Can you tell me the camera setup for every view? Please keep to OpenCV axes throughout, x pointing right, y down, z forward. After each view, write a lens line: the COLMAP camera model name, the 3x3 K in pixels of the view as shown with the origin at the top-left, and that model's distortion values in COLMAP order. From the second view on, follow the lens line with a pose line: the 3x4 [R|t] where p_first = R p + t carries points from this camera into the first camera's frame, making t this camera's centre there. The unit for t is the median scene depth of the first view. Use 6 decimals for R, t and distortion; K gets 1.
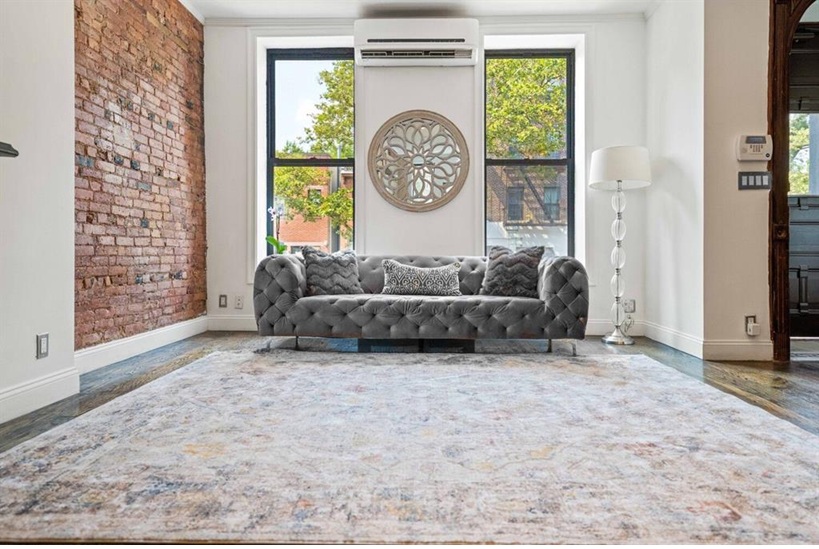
lens RADIAL K [[511.3, 0, 409.1], [0, 511.3, 254.9], [0, 0, 1]] dist [0.002917, 0.000436]
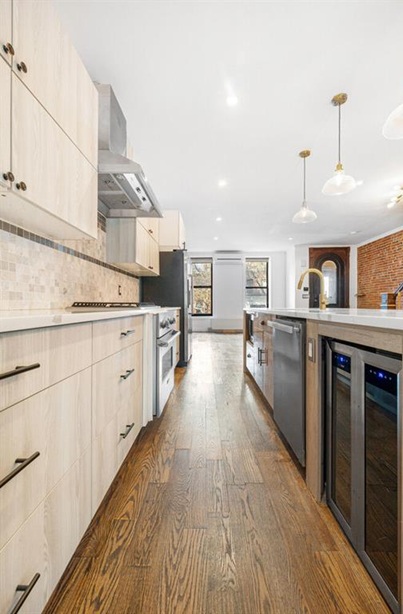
lens RADIAL K [[258.9, 0, 205.7], [0, 258.9, 304.6], [0, 0, 1]] dist [0.001512, 0.000175]
pose [[0.999690, -0.000603, 0.024887, -0.223613], [0.000670, 0.999996, -0.002711, -0.052025], [-0.024886, 0.002727, 0.999687, -1.047996]]
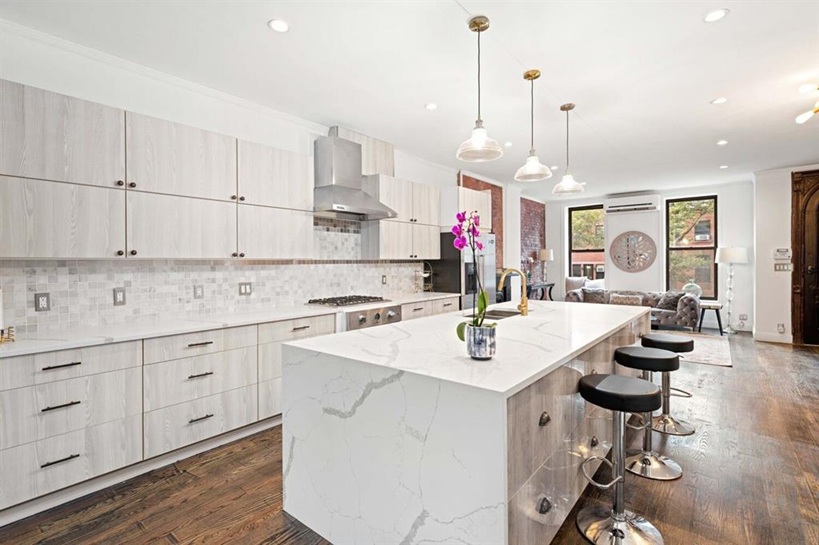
lens RADIAL K [[395.8, 0, 409.0], [0, 395.8, 258.9], [0, 0, 1]] dist [-0.000310, 0.000177]
pose [[0.796657, -0.008048, -0.604377, 0.323982], [0.005709, 0.999967, -0.005790, -0.147964], [0.604404, 0.001162, 0.796677, -1.218923]]
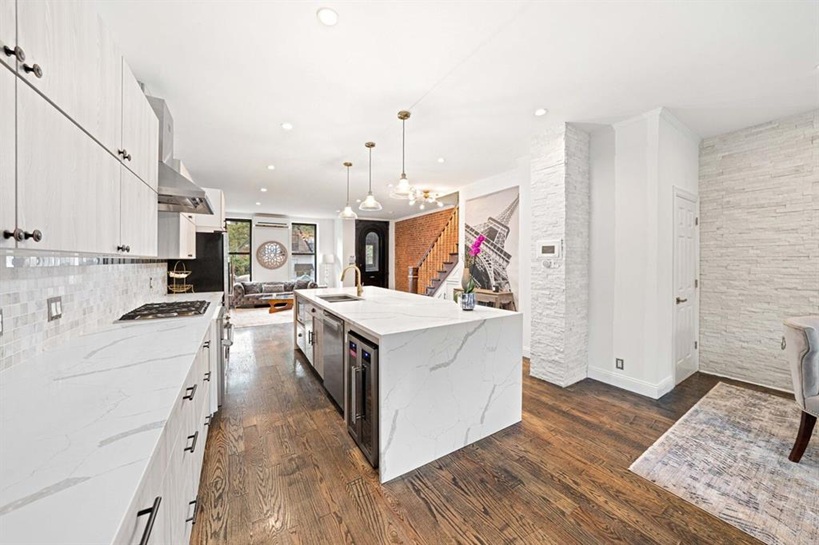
lens RADIAL K [[284.1, 0, 412.1], [0, 284.1, 262.8], [0, 0, 1]] dist [-0.014482, 0.000067]
pose [[0.830433, -0.003698, 0.557106, -0.290431], [-0.000287, 0.999975, 0.007067, -0.147847], [-0.557118, -0.006028, 0.830411, -1.266437]]
